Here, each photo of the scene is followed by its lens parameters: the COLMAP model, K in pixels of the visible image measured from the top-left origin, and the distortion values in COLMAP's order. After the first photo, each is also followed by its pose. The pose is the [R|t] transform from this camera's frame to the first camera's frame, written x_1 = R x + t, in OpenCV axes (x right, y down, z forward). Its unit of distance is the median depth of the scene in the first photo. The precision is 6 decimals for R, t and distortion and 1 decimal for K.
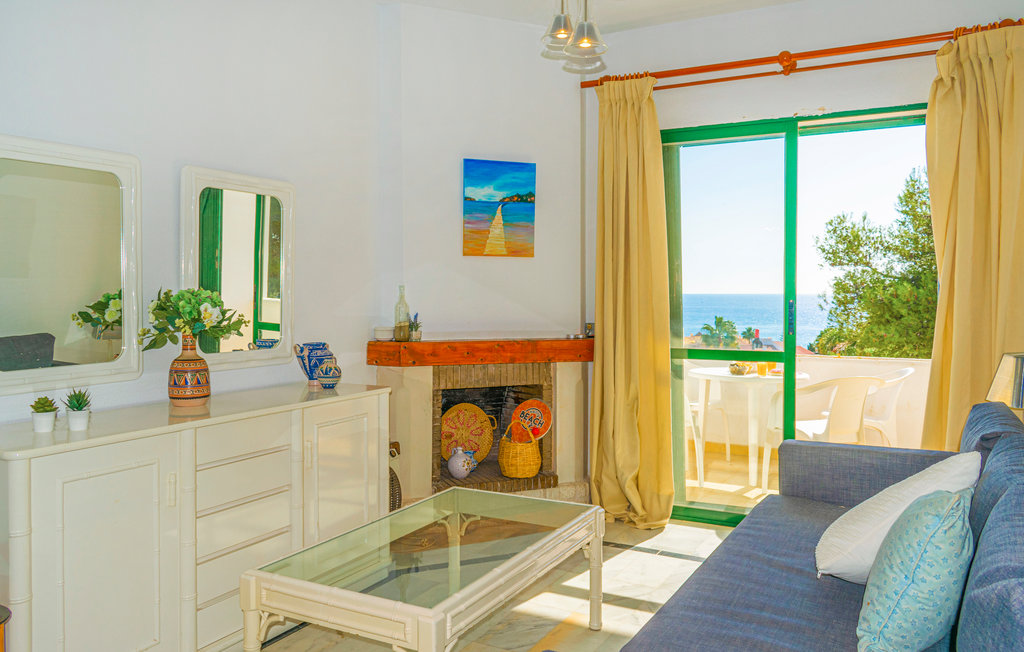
lens RADIAL K [[820.5, 0, 494.2], [0, 820.5, 314.1], [0, 0, 1]] dist [0.010132, 0.006018]
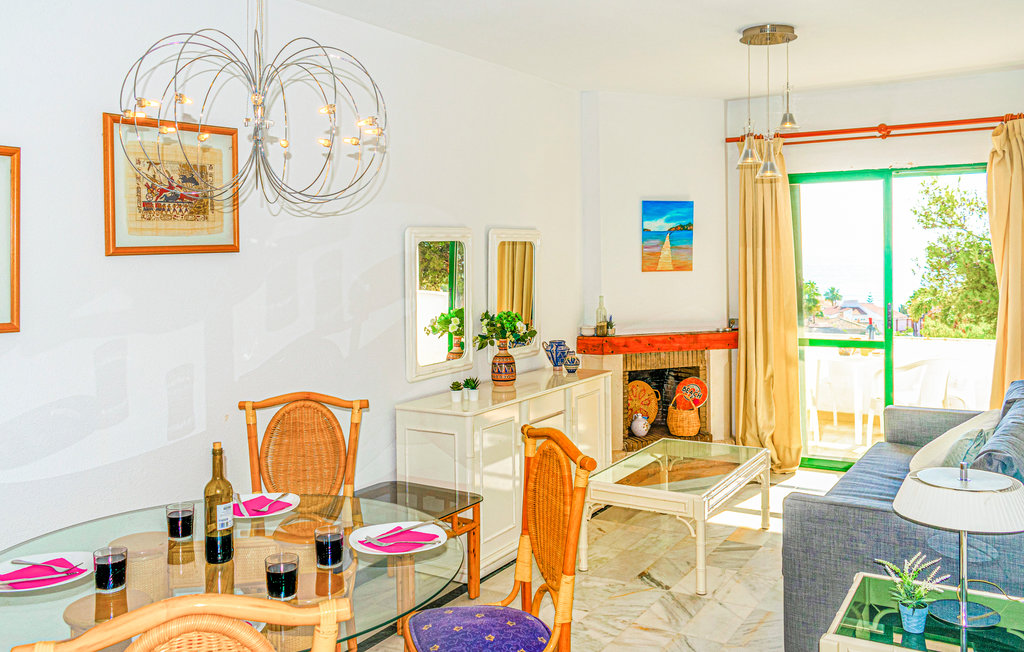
lens RADIAL K [[899.7, 0, 523.5], [0, 899.7, 273.8], [0, 0, 1]] dist [0.031784, -0.024773]
pose [[0.999528, -0.010823, -0.028739, -0.181016], [0.010746, 0.999938, -0.002828, -0.062357], [0.028768, 0.002518, 0.999583, -0.463412]]
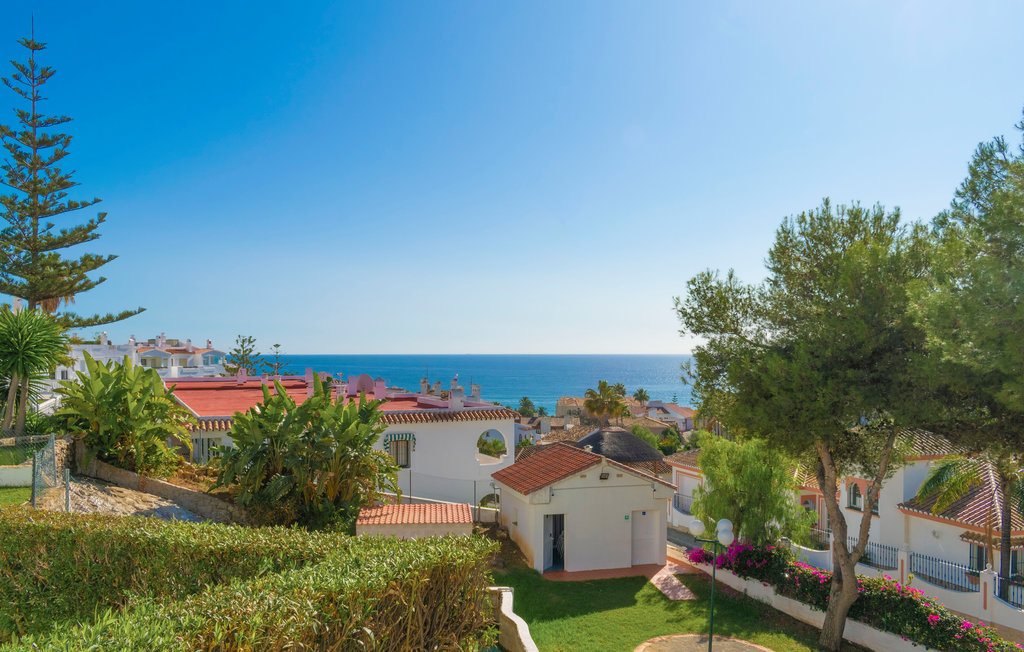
lens RADIAL K [[820.5, 0, 473.0], [0, 820.5, 366.5], [0, 0, 1]] dist [0.010132, 0.006018]
pose [[0.995567, 0.001104, 0.094049, 0.785314], [-0.000106, 0.999944, -0.010616, -0.112218], [-0.094056, 0.010559, 0.995511, 1.369667]]
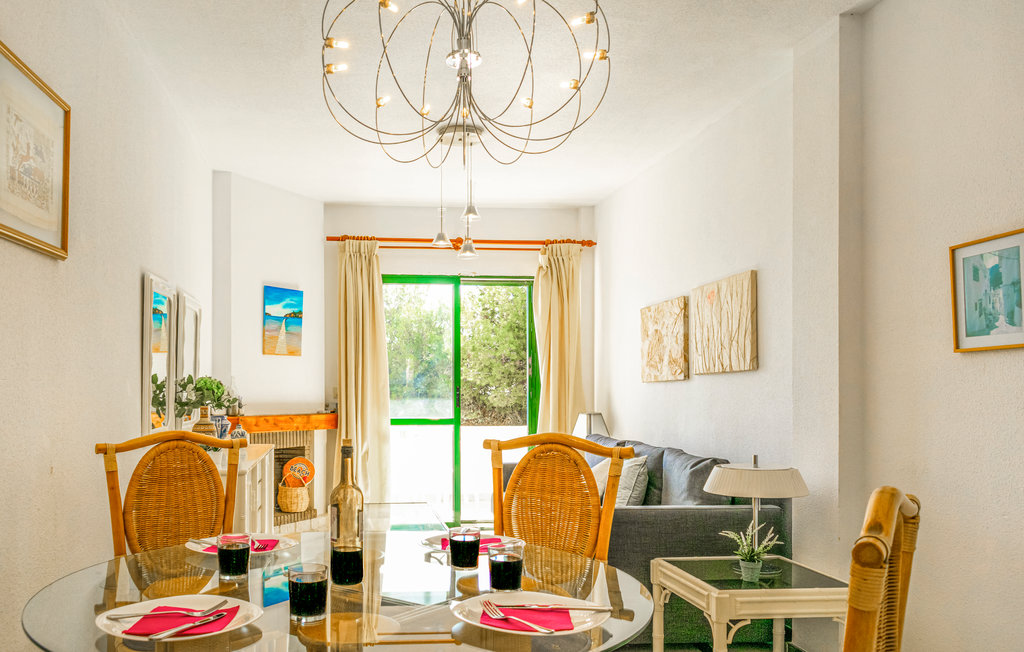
lens RADIAL K [[820.5, 0, 441.5], [0, 820.5, 365.5], [0, 0, 1]] dist [0.010132, 0.006018]
pose [[0.821239, 0.014349, 0.570404, -0.553245], [0.013881, 0.998885, -0.045114, 0.013978], [-0.570415, 0.044967, 0.820125, -0.298315]]
